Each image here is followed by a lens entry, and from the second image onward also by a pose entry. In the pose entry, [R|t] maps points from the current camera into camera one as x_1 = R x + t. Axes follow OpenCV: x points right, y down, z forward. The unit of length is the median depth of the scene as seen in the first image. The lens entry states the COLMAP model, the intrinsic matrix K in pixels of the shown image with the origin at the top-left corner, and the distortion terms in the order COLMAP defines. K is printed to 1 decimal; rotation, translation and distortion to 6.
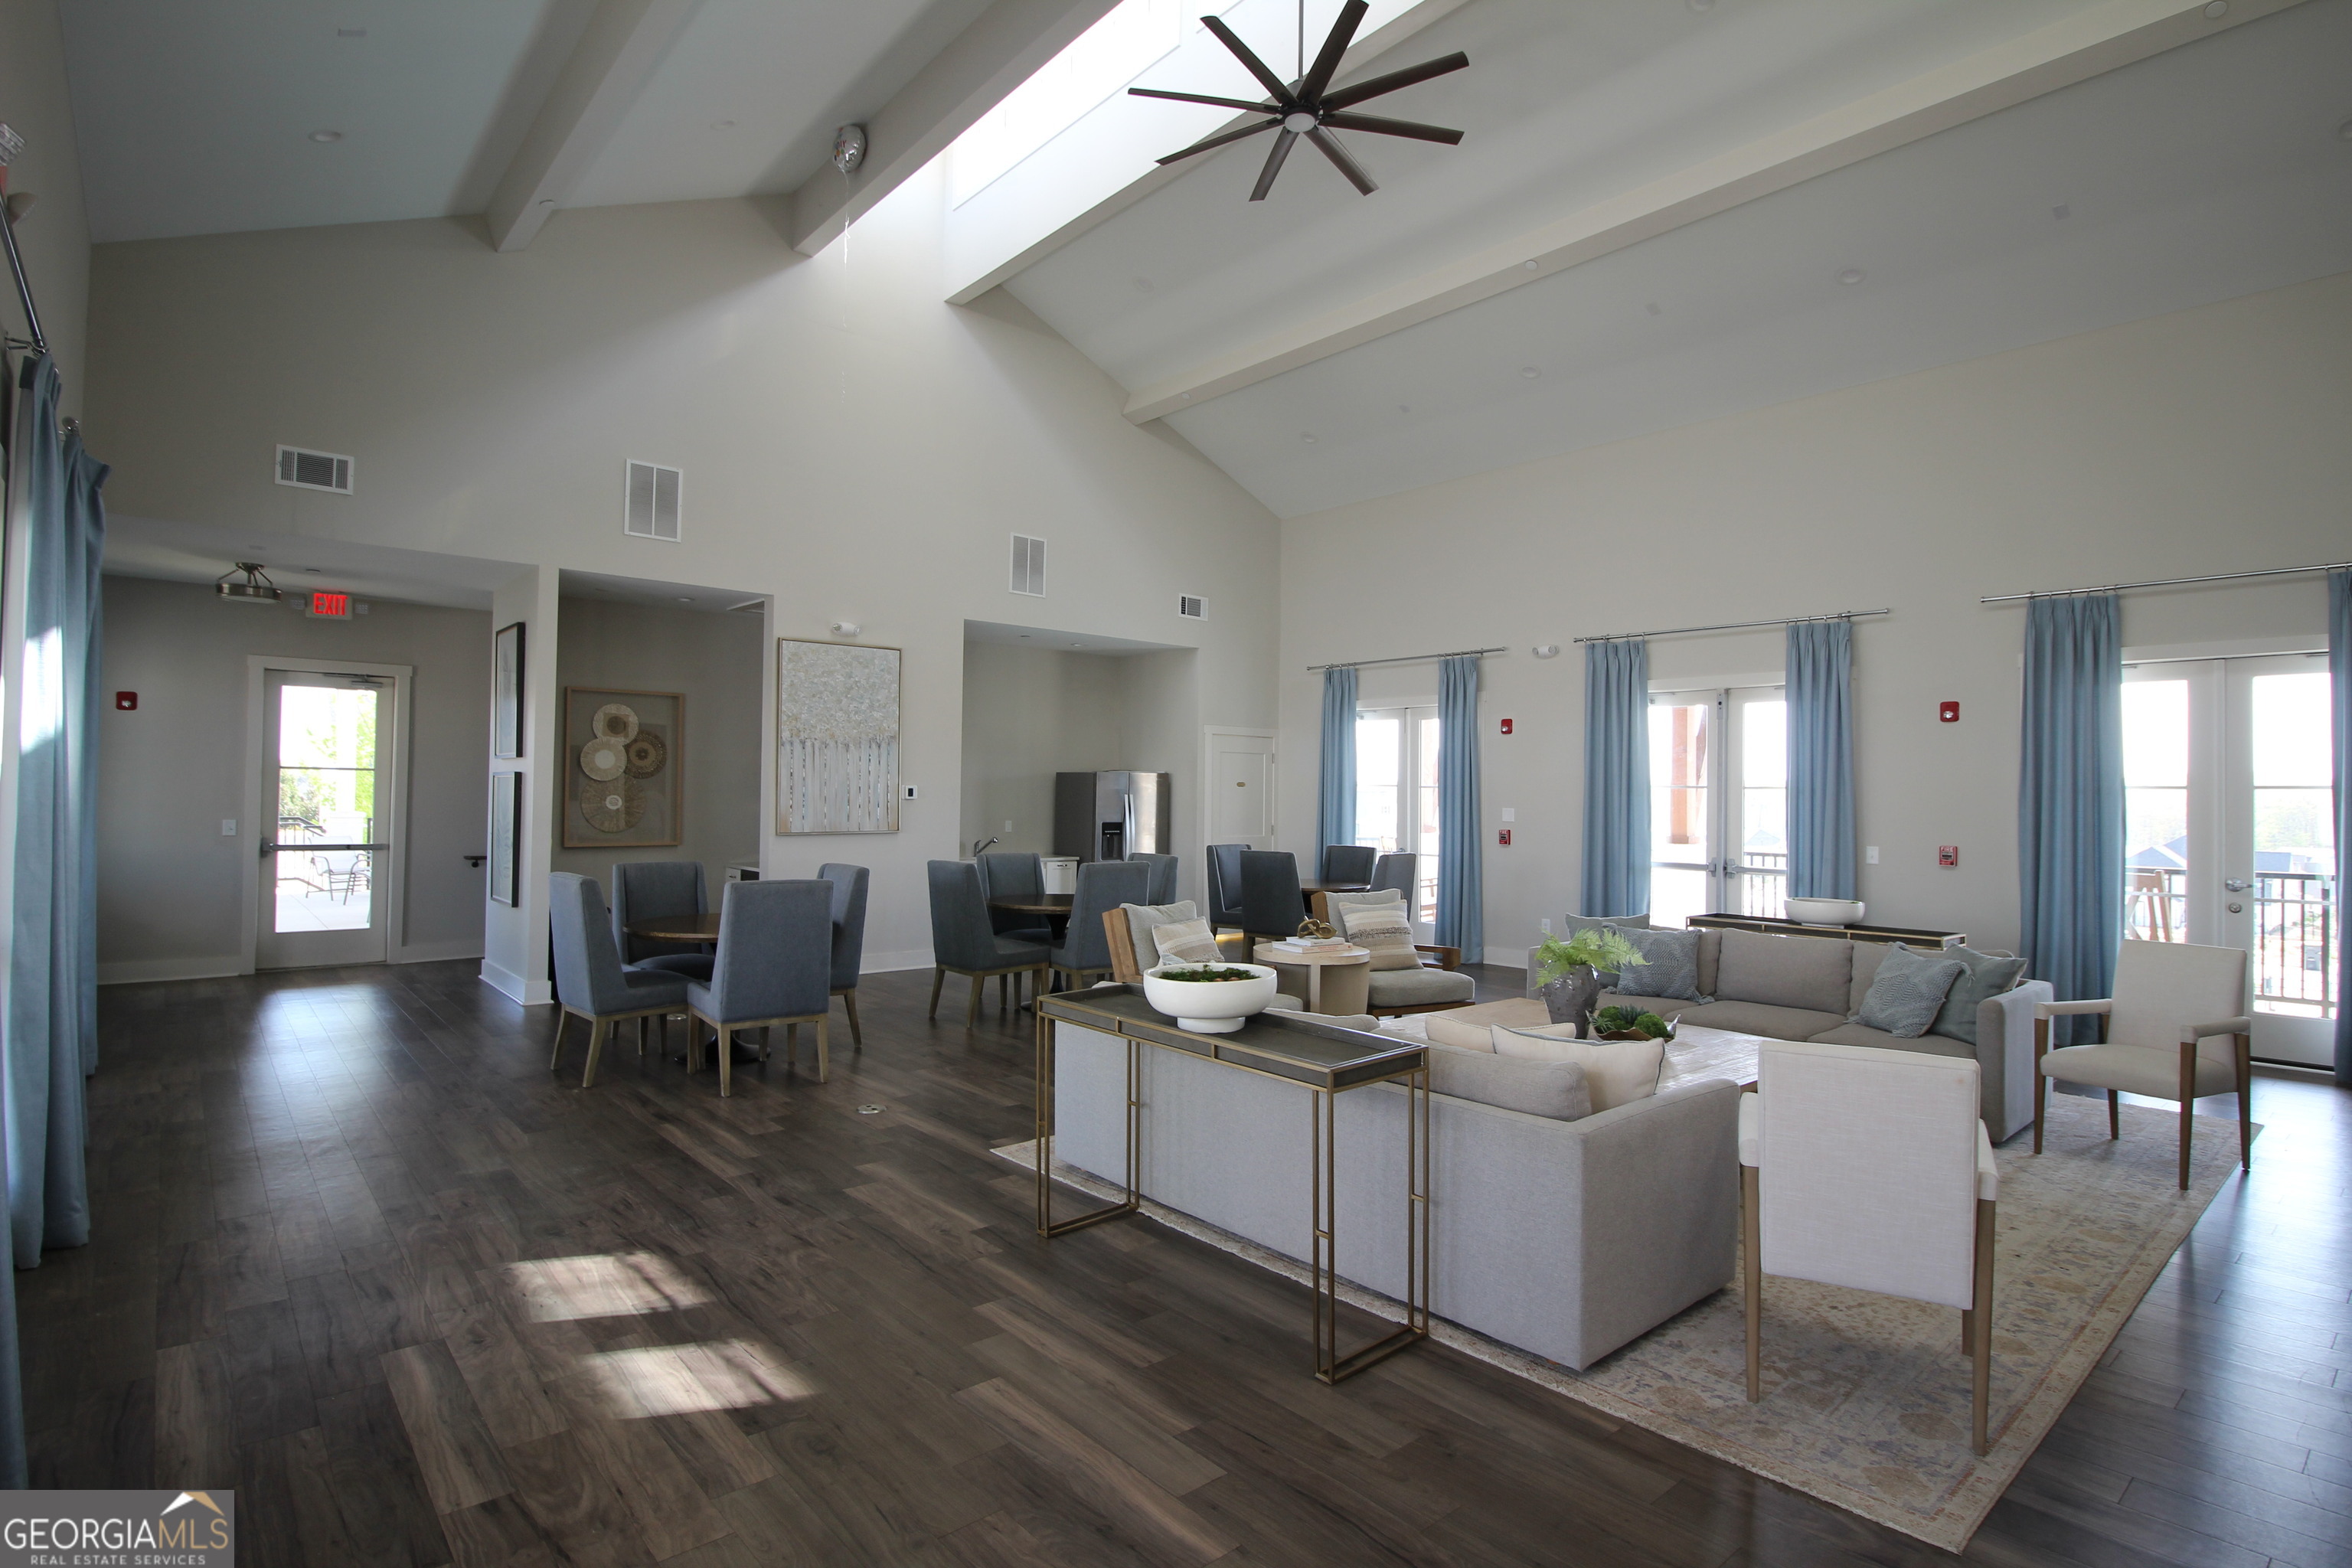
lens RADIAL K [[1169.2, 0, 1179.8], [0, 1169.2, 787.9], [0, 0, 1]] dist [-0.007644, -0.001010]
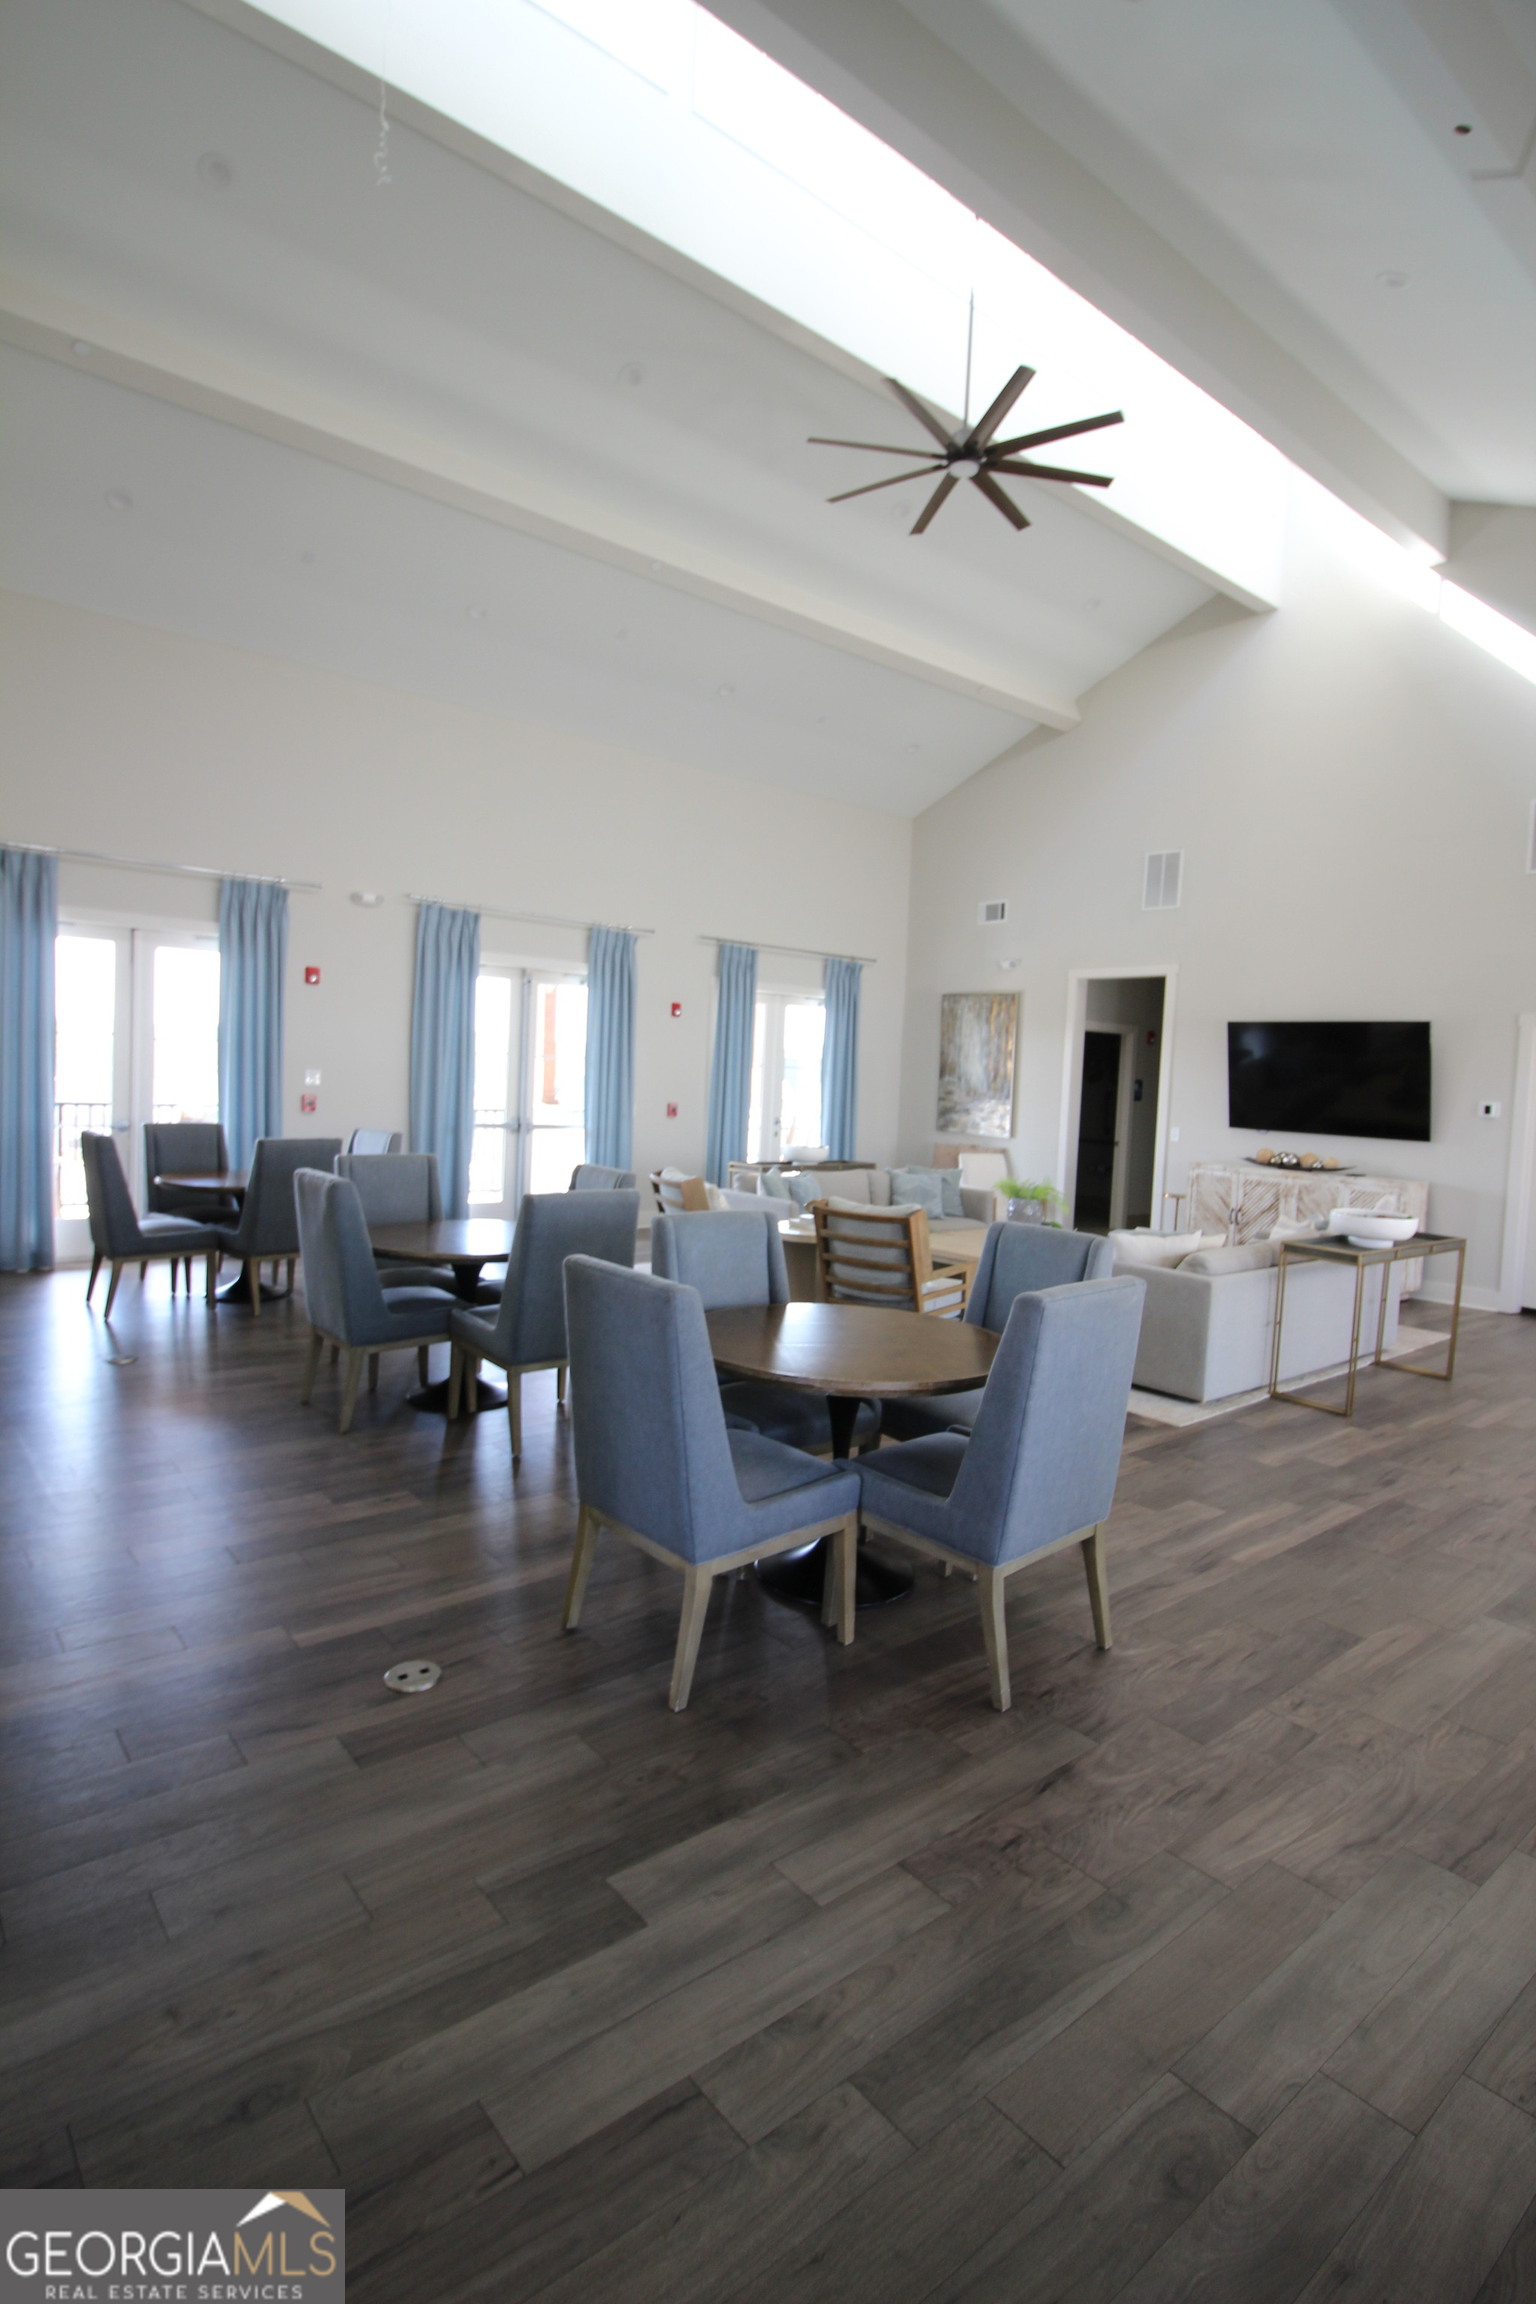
lens RADIAL K [[1145.3, 0, 769.9], [0, 1145.3, 1151.1], [0, 0, 1]] dist [-0.007644, -0.001010]
pose [[0.025413, -0.080807, 0.996406, -1.171214], [-0.049563, 0.995400, 0.081990, -0.020104], [-0.998448, -0.051468, 0.021291, 1.306070]]
